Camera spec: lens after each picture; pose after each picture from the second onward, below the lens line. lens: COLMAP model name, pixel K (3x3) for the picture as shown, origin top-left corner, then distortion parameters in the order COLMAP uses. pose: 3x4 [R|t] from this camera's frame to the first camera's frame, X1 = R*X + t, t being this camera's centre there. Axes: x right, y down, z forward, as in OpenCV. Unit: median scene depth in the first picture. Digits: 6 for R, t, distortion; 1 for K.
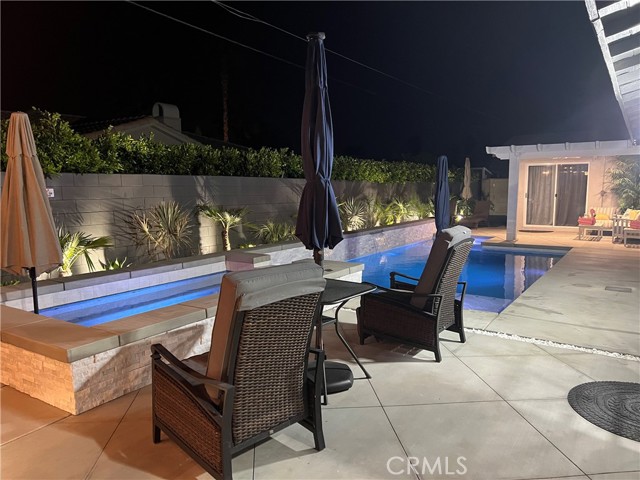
lens RADIAL K [[476.3, 0, 320.8], [0, 476.3, 243.2], [0, 0, 1]] dist [0.079848, -0.108903]
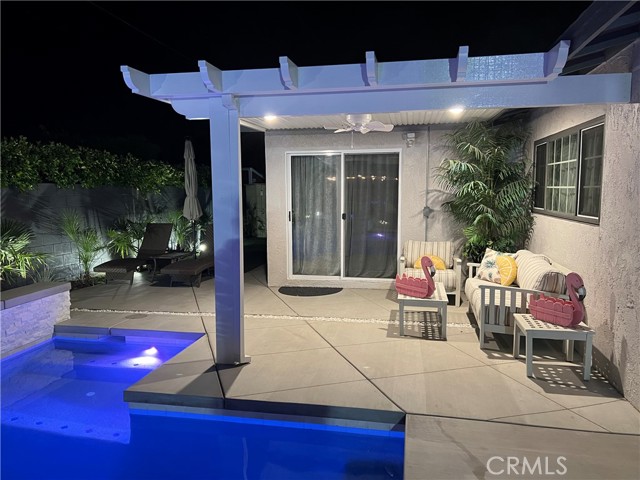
lens RADIAL K [[476.3, 0, 320.8], [0, 476.3, 243.2], [0, 0, 1]] dist [0.079848, -0.108903]
pose [[0.919716, -0.040333, 0.390506, 0.312860], [0.044973, 0.998984, -0.002741, -0.081408], [-0.389999, 0.020083, 0.920596, 0.639588]]
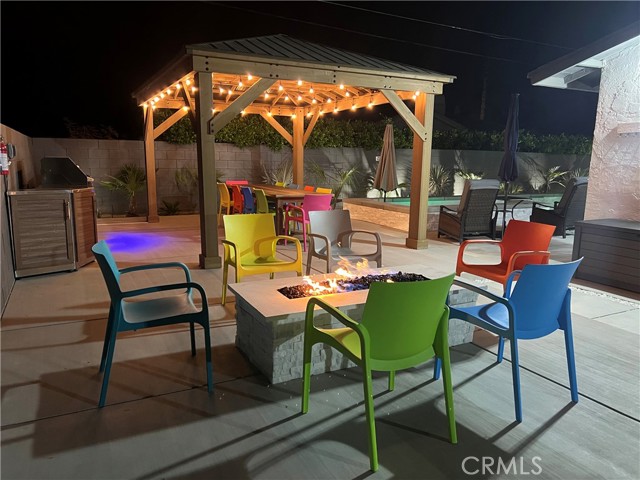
lens RADIAL K [[476.3, 0, 320.8], [0, 476.3, 243.2], [0, 0, 1]] dist [0.079848, -0.108903]
pose [[0.873485, 0.106505, -0.475058, 0.099378], [-0.081006, 0.993970, 0.073898, 0.060625], [0.480064, -0.026066, 0.876846, -0.441604]]
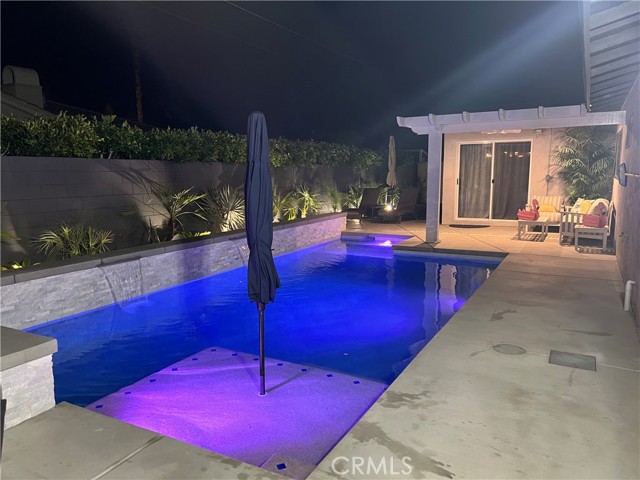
lens RADIAL K [[476.3, 0, 320.8], [0, 476.3, 243.2], [0, 0, 1]] dist [0.079848, -0.108903]
pose [[0.996274, -0.018180, 0.084308, 0.150010], [0.015605, 0.999394, 0.031109, -0.029007], [-0.084823, -0.029678, 0.995954, 0.251767]]
